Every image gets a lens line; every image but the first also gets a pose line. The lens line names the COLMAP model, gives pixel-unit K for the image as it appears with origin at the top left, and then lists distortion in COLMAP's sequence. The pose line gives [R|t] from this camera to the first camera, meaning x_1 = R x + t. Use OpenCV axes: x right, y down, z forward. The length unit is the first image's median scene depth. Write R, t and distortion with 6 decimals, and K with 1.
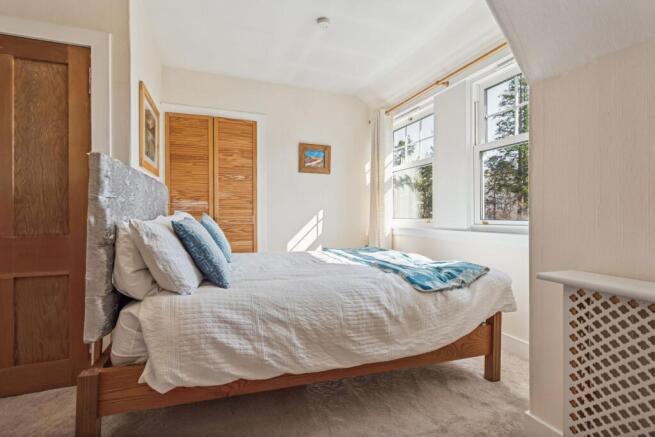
lens RADIAL K [[314.3, 0, 326.9], [0, 314.3, 215.1], [0, 0, 1]] dist [-0.000228, 0.000037]
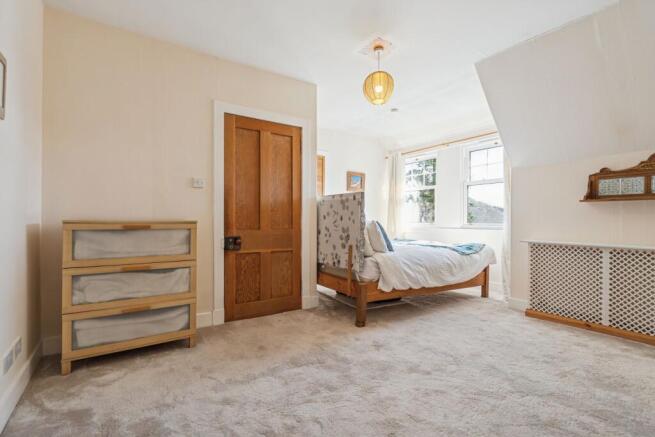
lens RADIAL K [[315.9, 0, 327.5], [0, 315.9, 218.5], [0, 0, 1]] dist [0.000096, 0.000074]
pose [[0.971435, 0.006847, 0.237206, -1.052190], [-0.004667, 0.999942, -0.009753, 0.018582], [-0.237259, 0.008367, 0.971410, -0.846934]]
